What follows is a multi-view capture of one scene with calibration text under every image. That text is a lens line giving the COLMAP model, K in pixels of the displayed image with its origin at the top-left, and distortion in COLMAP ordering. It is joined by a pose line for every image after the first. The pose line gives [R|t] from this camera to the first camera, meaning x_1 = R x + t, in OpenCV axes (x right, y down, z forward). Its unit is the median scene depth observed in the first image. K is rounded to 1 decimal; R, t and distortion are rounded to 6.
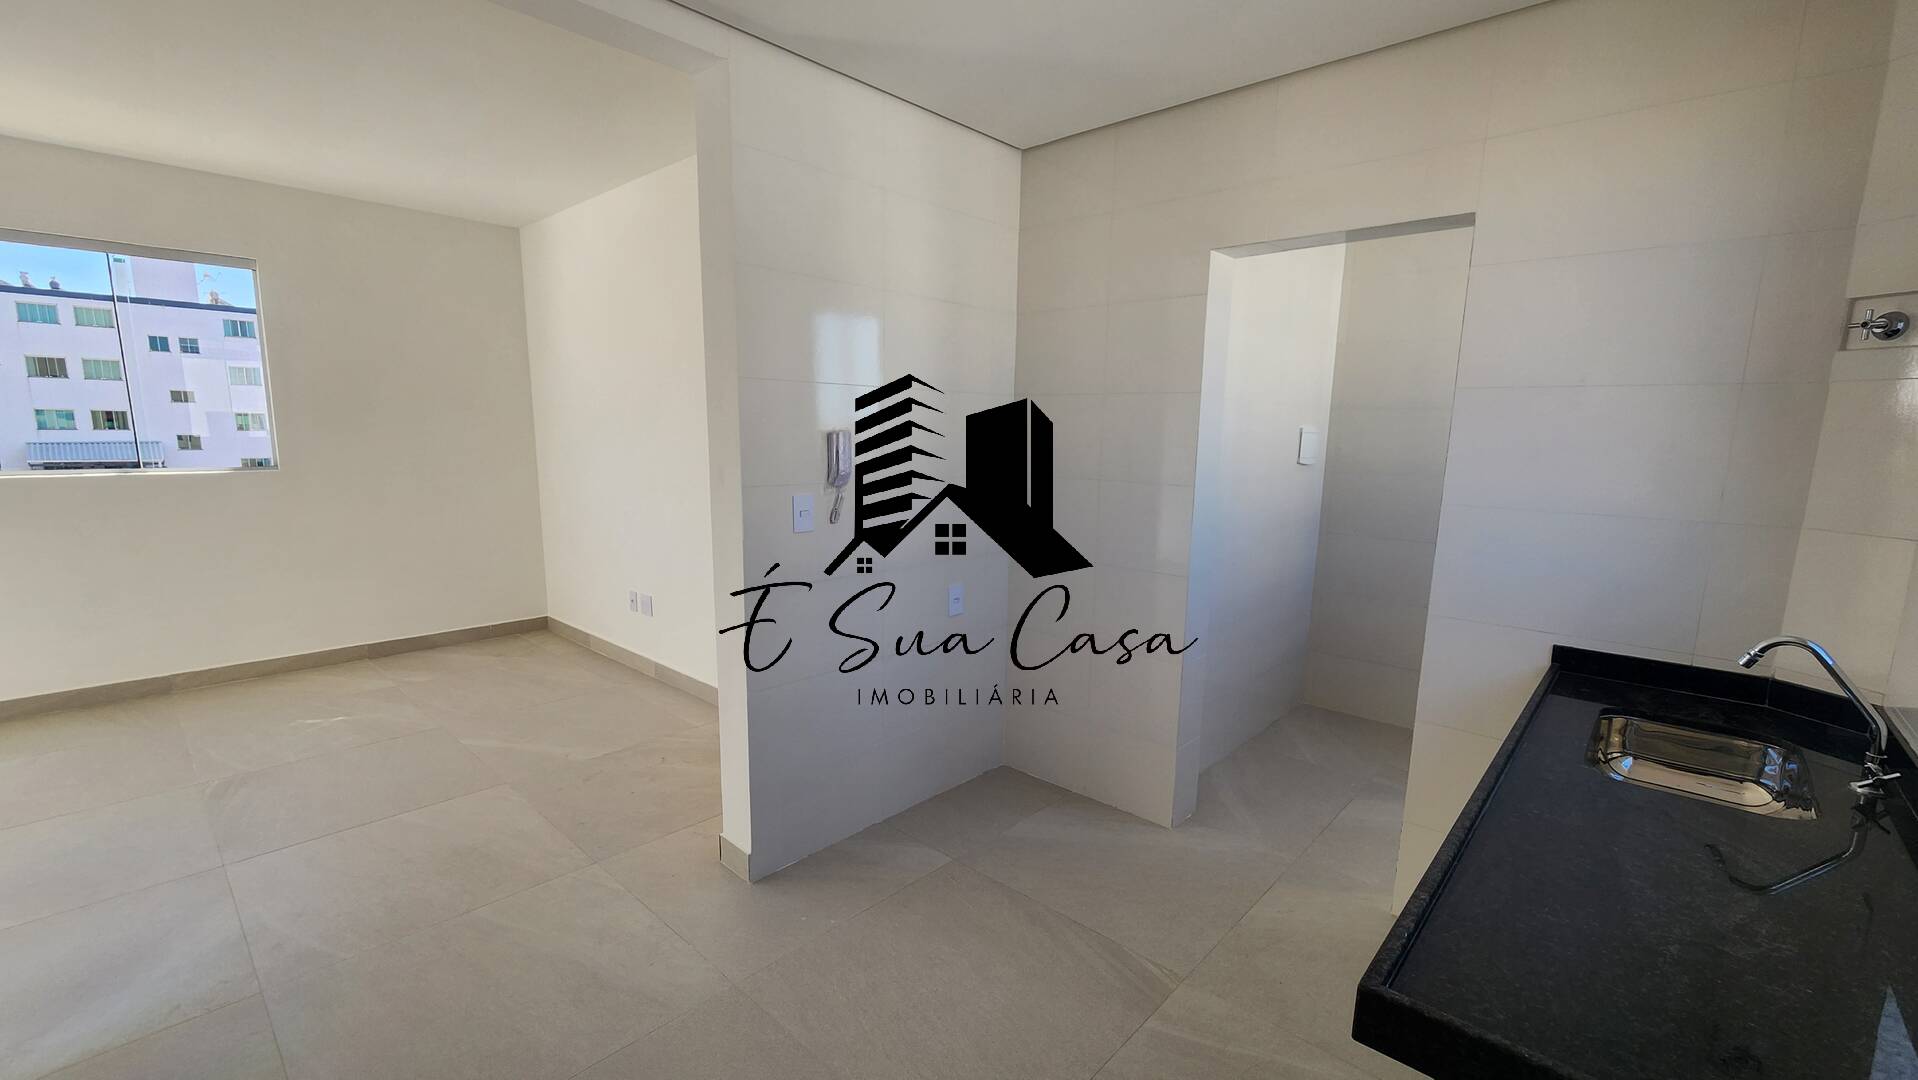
lens RADIAL K [[780.4, 0, 956.5], [0, 780.4, 554.0], [0, 0, 1]] dist [-0.002880, -0.002091]
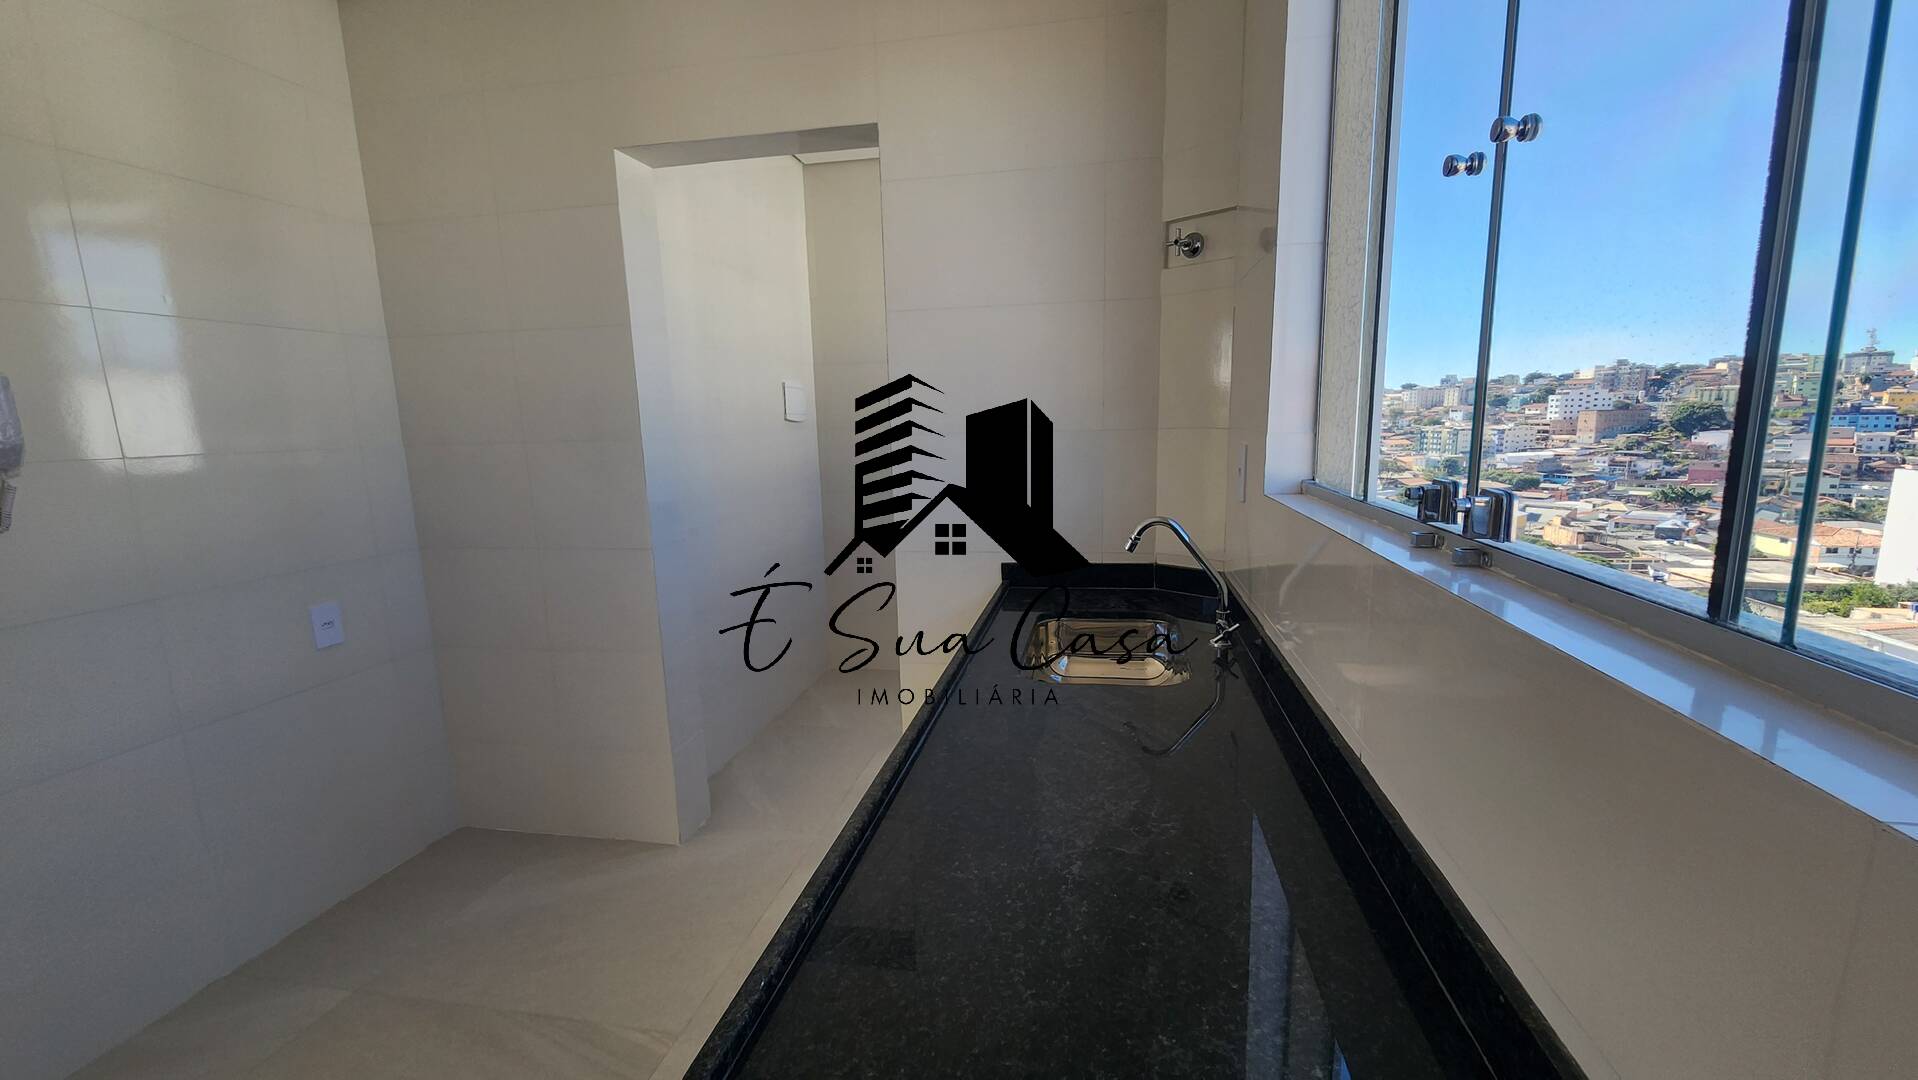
lens RADIAL K [[780.4, 0, 956.5], [0, 780.4, 554.0], [0, 0, 1]] dist [-0.002880, -0.002091]
pose [[0.848154, -0.129078, 0.513783, 0.239912], [0.124547, 0.991263, 0.043433, 0.066015], [-0.514900, 0.027152, 0.856820, 0.187271]]
